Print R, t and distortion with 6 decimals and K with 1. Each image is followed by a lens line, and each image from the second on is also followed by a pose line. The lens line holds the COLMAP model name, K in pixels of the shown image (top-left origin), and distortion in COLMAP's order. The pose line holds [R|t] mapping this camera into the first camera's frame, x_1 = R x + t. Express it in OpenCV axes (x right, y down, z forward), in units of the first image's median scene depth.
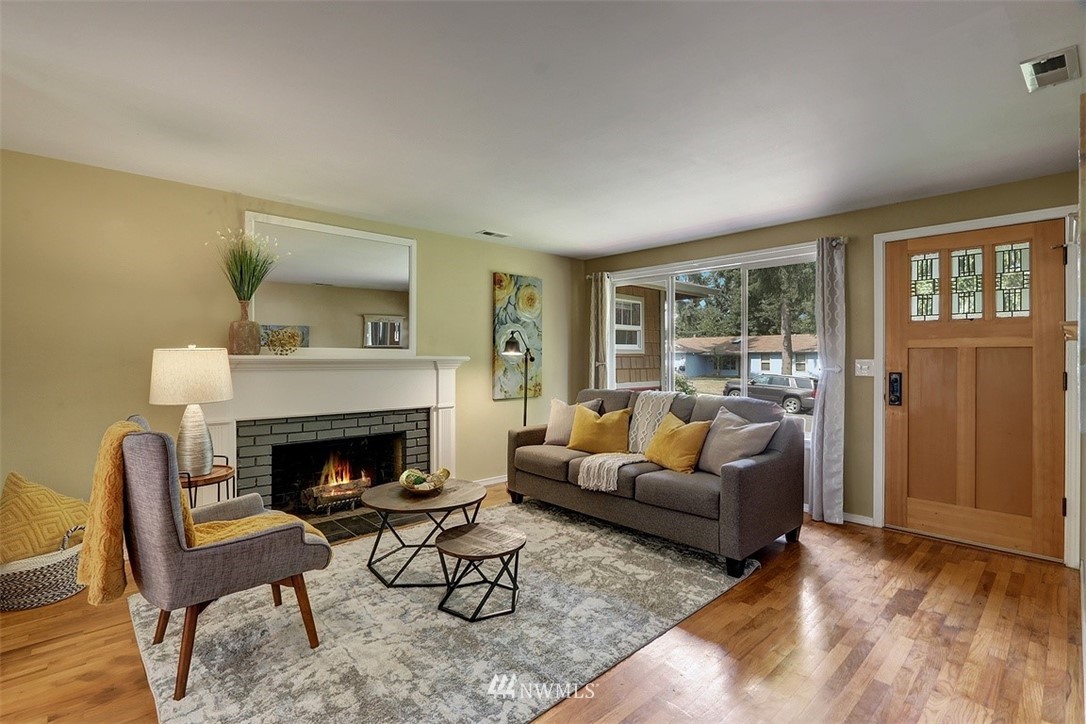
lens RADIAL K [[505.0, 0, 547.9], [0, 505.0, 359.9], [0, 0, 1]] dist [-0.000620, -0.000166]
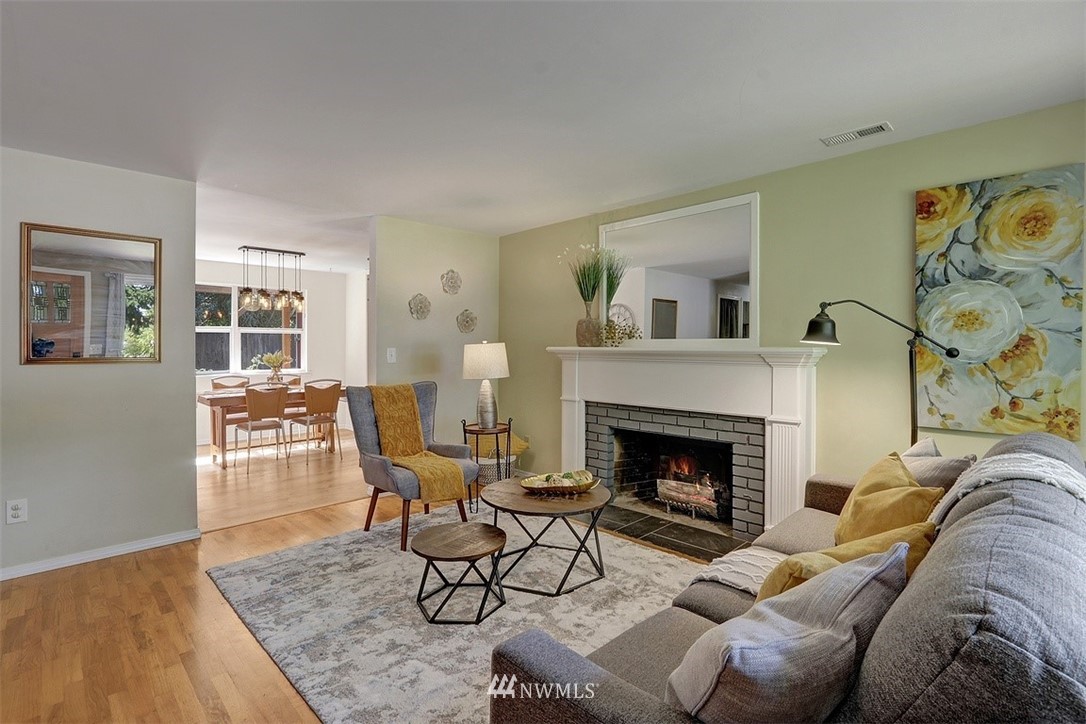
lens RADIAL K [[528.7, 0, 544.4], [0, 528.7, 353.9], [0, 0, 1]] dist [-0.001741, -0.000086]
pose [[0.025752, 0.007646, -0.999639, 0.511660], [-0.006827, 0.999949, 0.007473, -0.001353], [0.999645, 0.006632, 0.025803, 0.664769]]
